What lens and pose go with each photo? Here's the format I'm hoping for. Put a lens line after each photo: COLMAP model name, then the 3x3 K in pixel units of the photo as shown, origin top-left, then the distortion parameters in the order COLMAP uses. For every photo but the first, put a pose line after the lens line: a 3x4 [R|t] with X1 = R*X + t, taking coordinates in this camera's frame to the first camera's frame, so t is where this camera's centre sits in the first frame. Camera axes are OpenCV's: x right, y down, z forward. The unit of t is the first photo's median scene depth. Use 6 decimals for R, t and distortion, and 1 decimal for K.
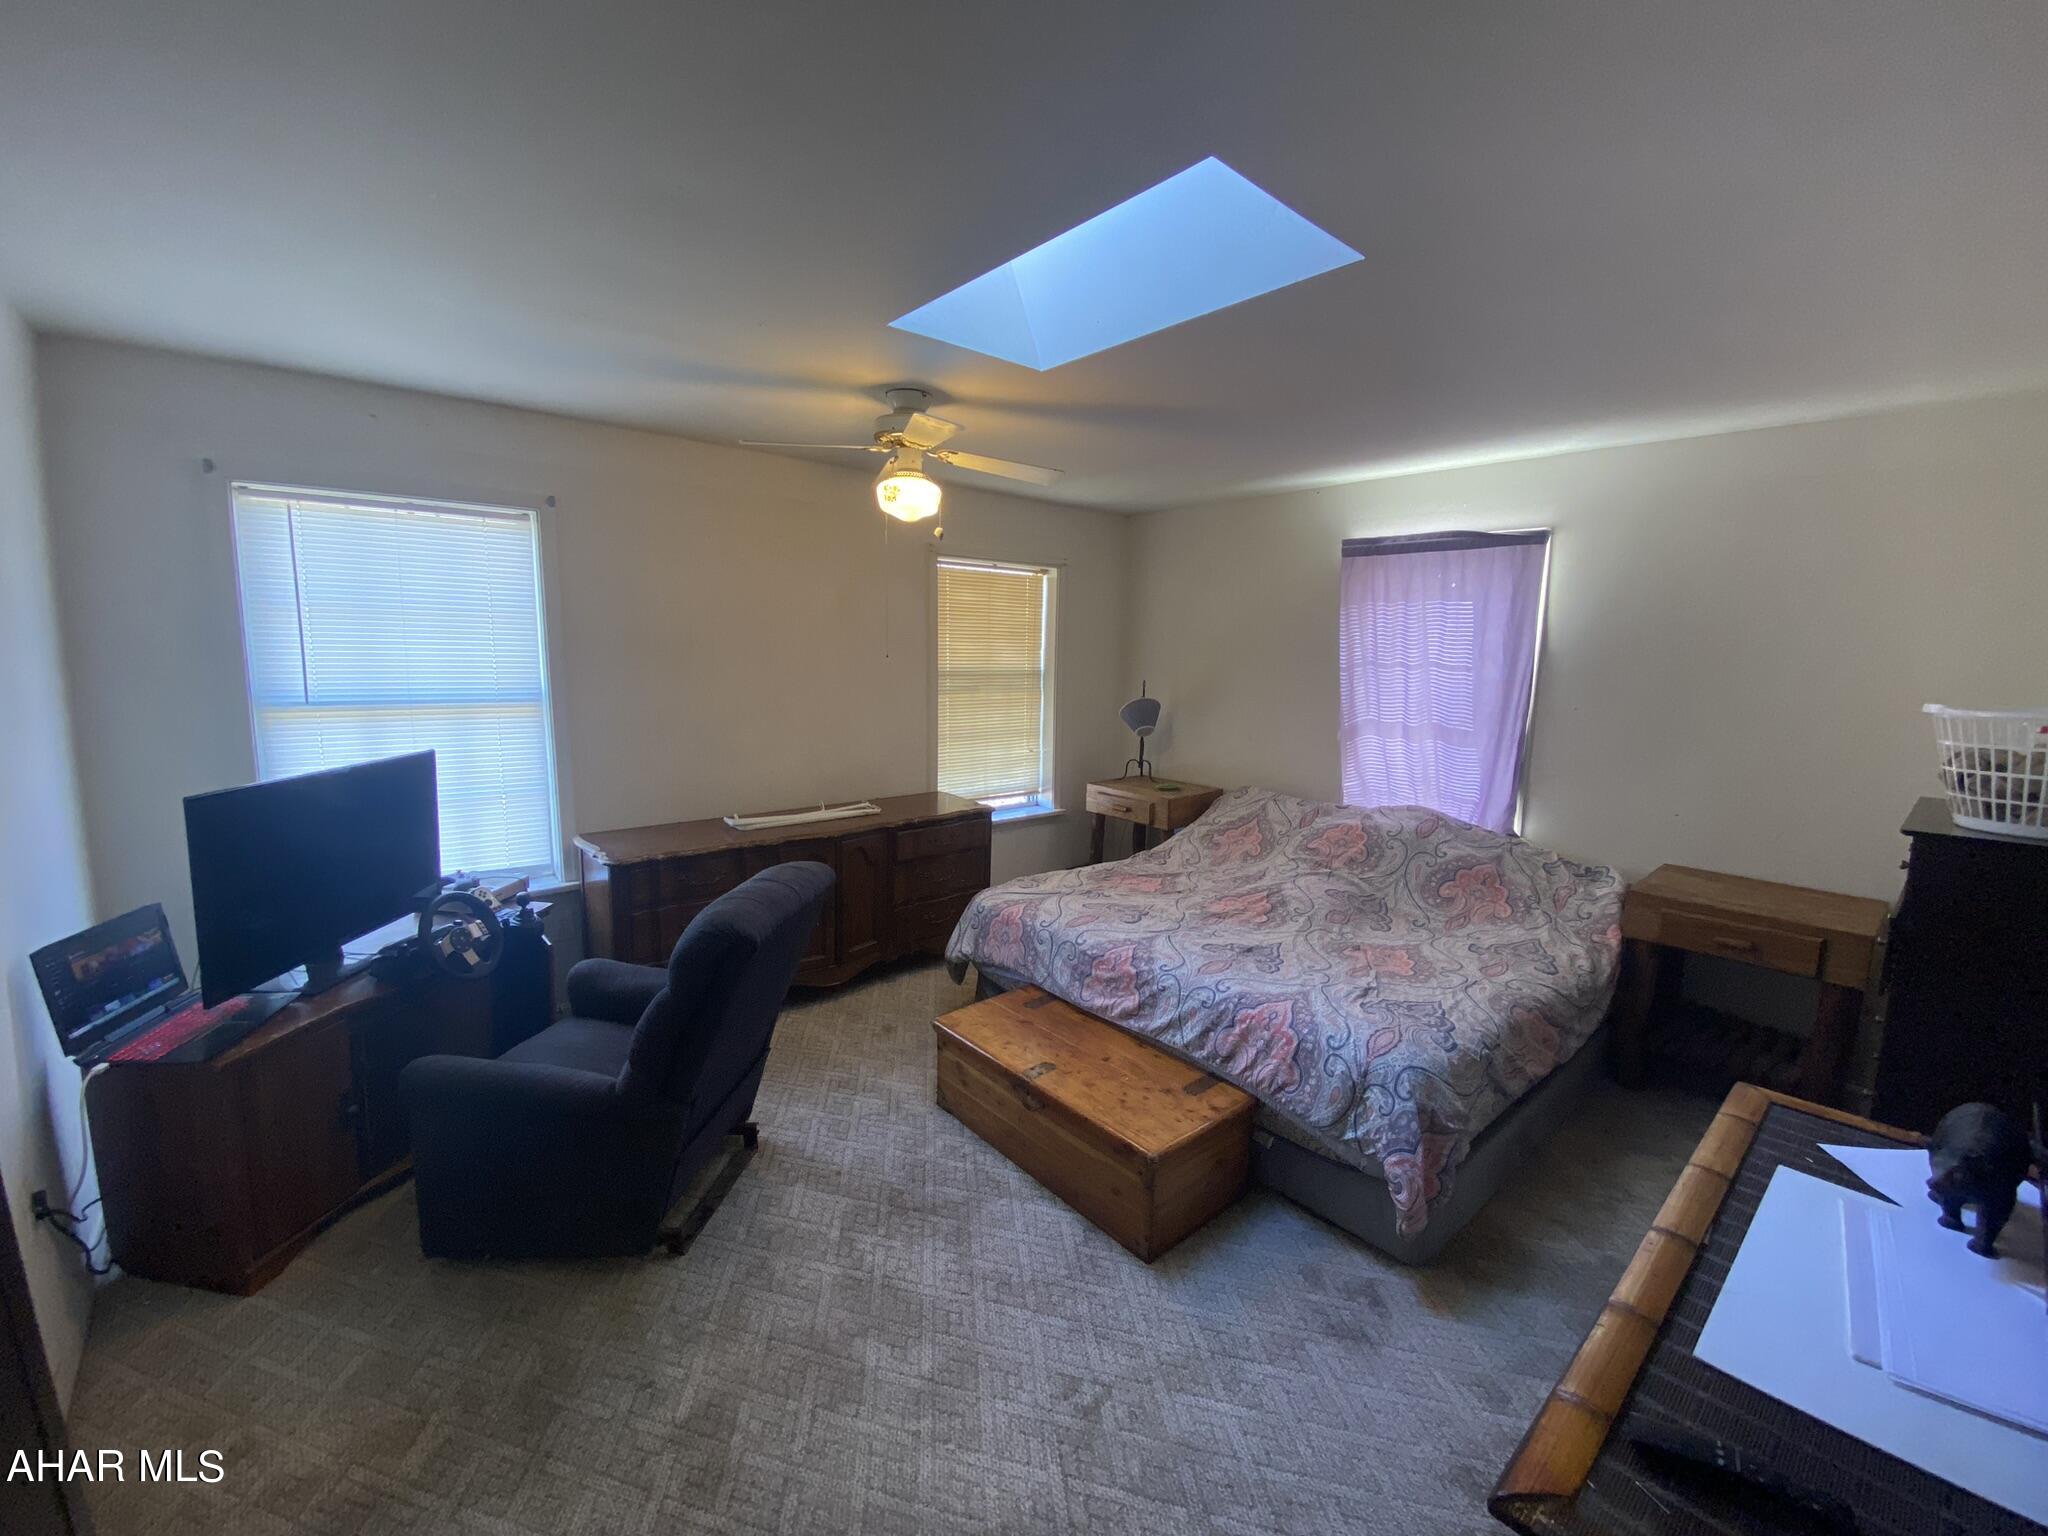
lens RADIAL K [[824.3, 0, 1023.6], [0, 824.3, 764.7], [0, 0, 1]] dist [0.011959, -0.016019]
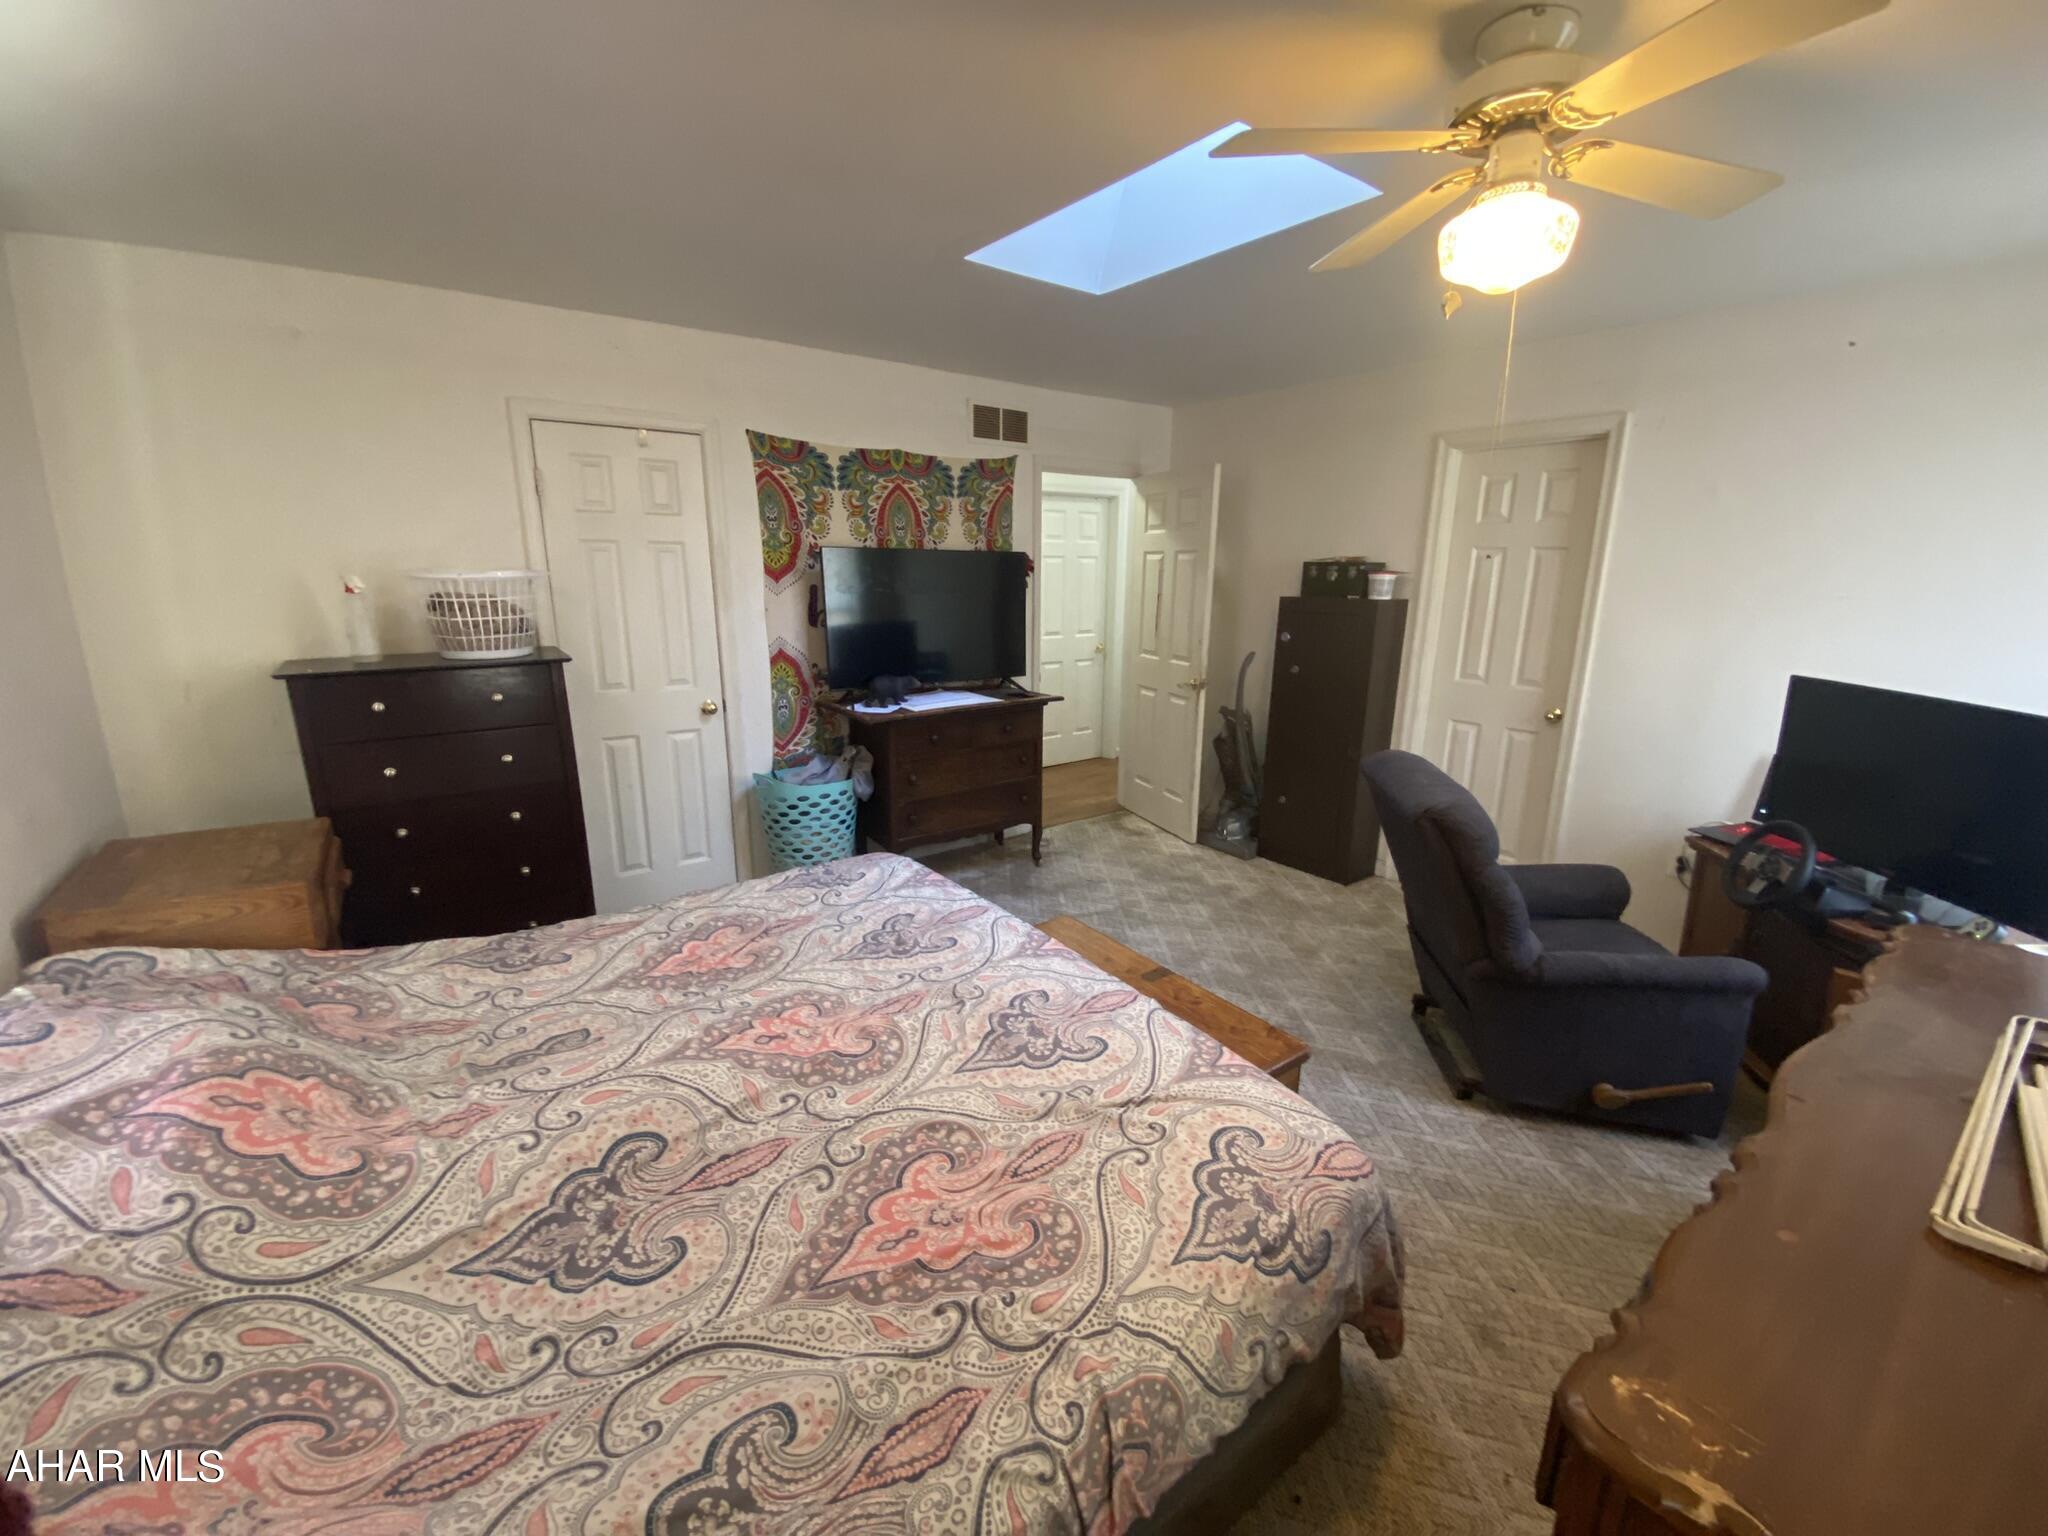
lens RADIAL K [[824.3, 0, 1017.1], [0, 824.3, 771.8], [0, 0, 1]] dist [0.011959, -0.016019]
pose [[-0.997331, -0.038964, 0.061739, 0.129552], [-0.012822, 0.926008, 0.377285, -0.217538], [-0.071872, 0.375487, -0.924037, 1.727318]]
